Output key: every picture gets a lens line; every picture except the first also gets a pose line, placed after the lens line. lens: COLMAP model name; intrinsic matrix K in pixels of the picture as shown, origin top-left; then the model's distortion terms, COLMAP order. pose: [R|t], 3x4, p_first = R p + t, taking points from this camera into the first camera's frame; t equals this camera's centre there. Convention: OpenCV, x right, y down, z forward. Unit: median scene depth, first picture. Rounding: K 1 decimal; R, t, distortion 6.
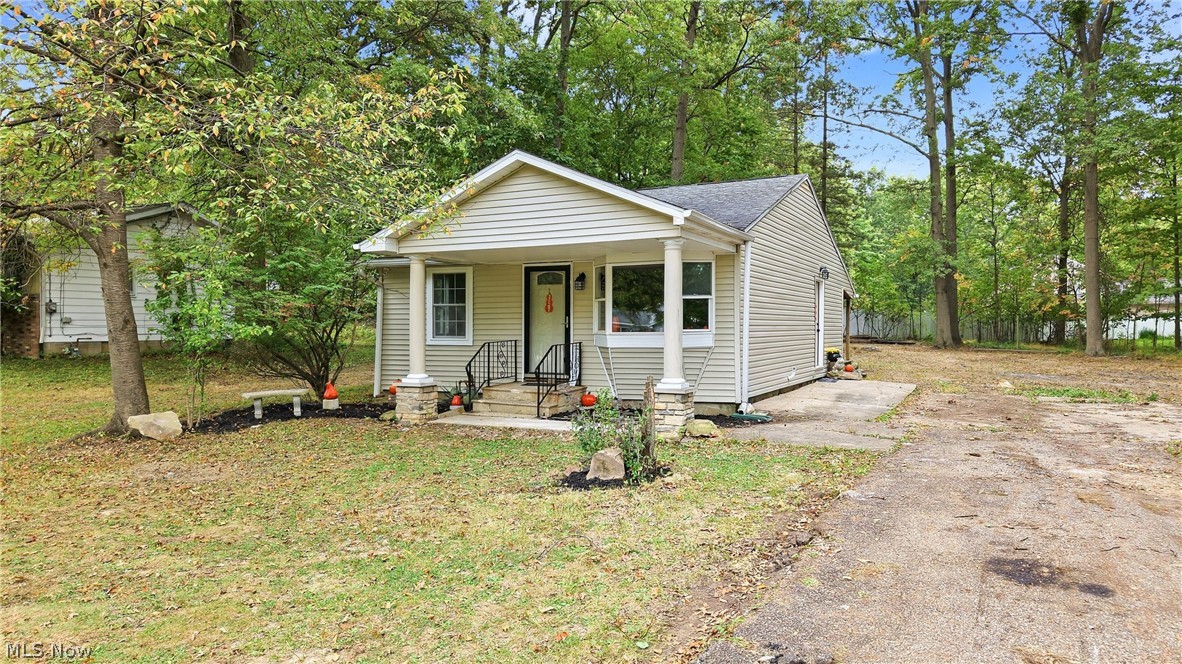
lens RADIAL K [[827.7, 0, 578.2], [0, 827.7, 327.6], [0, 0, 1]] dist [0.005977, -0.005128]
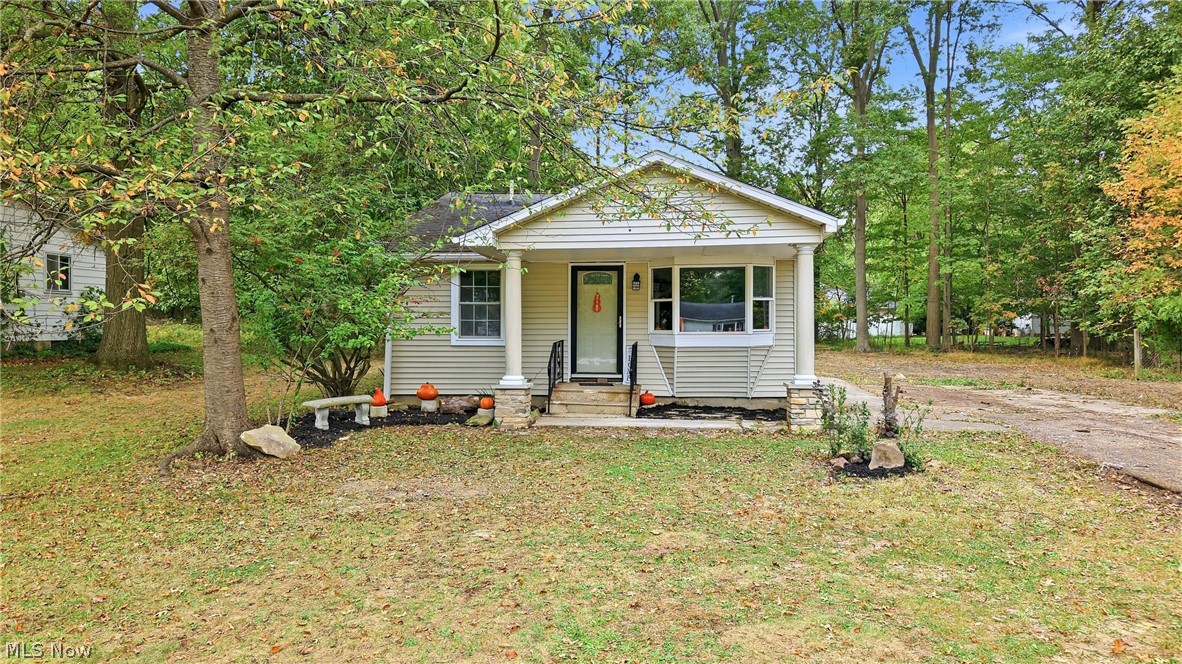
lens RADIAL K [[827.7, 0, 578.2], [0, 827.7, 327.6], [0, 0, 1]] dist [0.005977, -0.005128]
pose [[0.942533, 0.002151, 0.334107, -0.408708], [-0.002064, 0.999998, -0.000614, 0.001071], [-0.334107, -0.000111, 0.942535, 0.067549]]
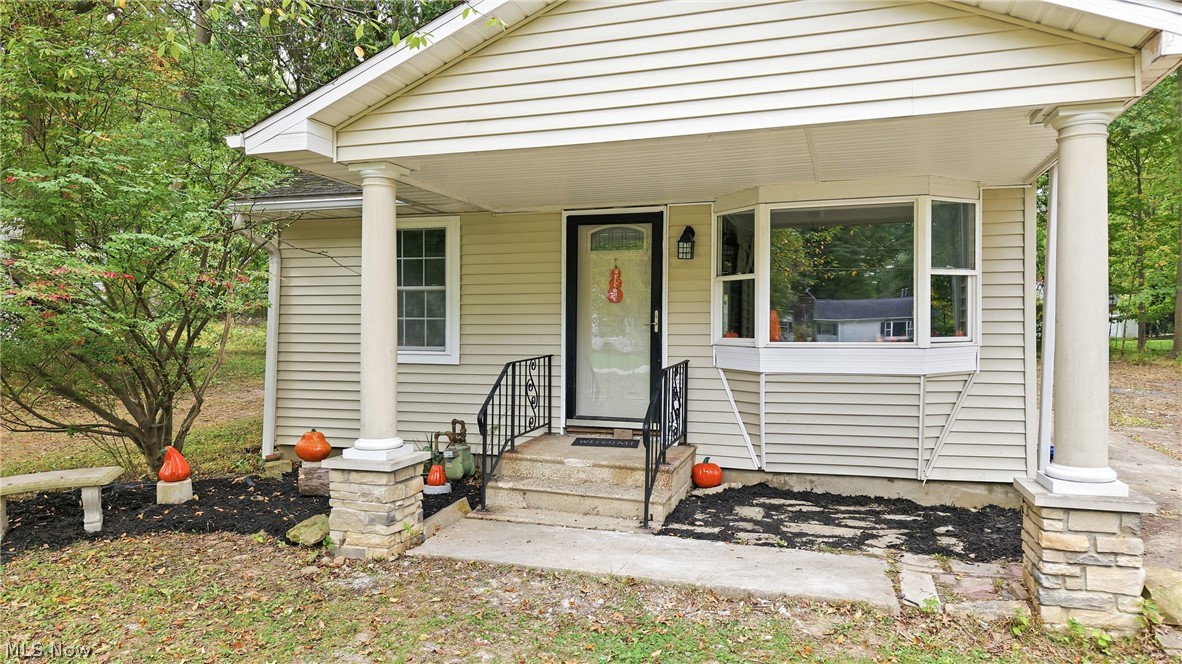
lens RADIAL K [[827.7, 0, 578.2], [0, 827.7, 327.6], [0, 0, 1]] dist [0.005977, -0.005128]
pose [[0.989310, 0.002614, 0.145807, -0.141438], [-0.002963, 0.999993, 0.002178, -0.003759], [-0.145800, -0.002586, 0.989311, 0.504462]]
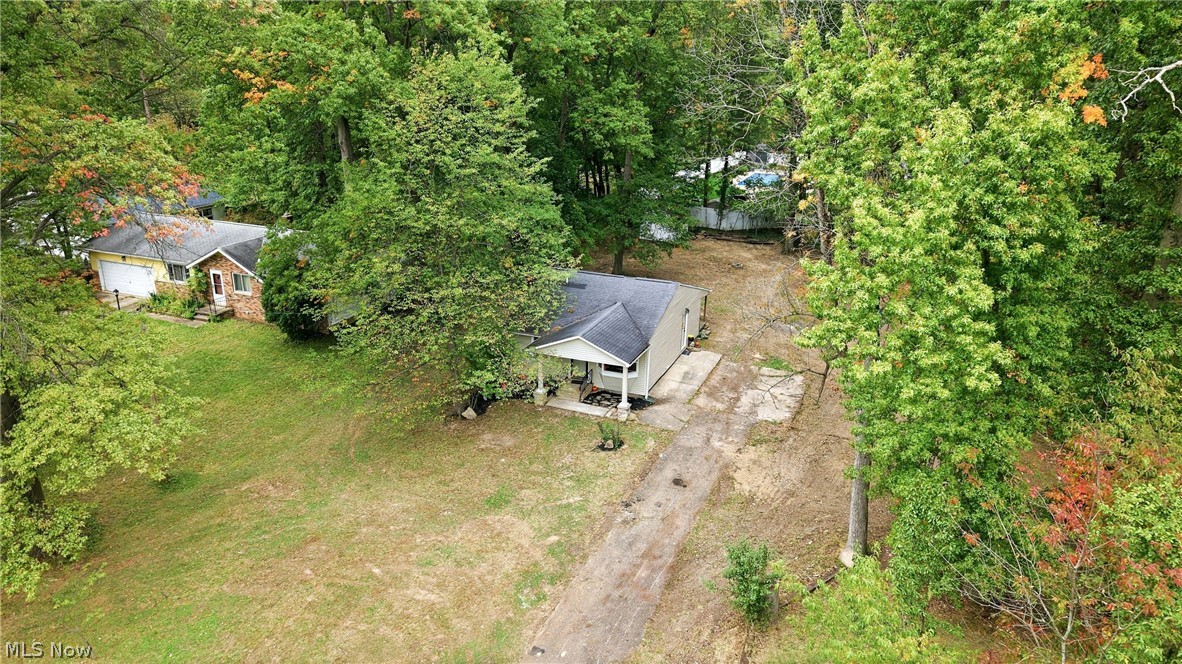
lens RADIAL K [[827.7, 0, 578.2], [0, 827.7, 327.6], [0, 0, 1]] dist [0.005977, -0.005128]
pose [[0.997593, -0.011370, 0.068397, -0.241978], [-0.010537, 0.950142, 0.311639, -1.020684], [-0.068530, -0.311610, 0.947736, -1.683458]]
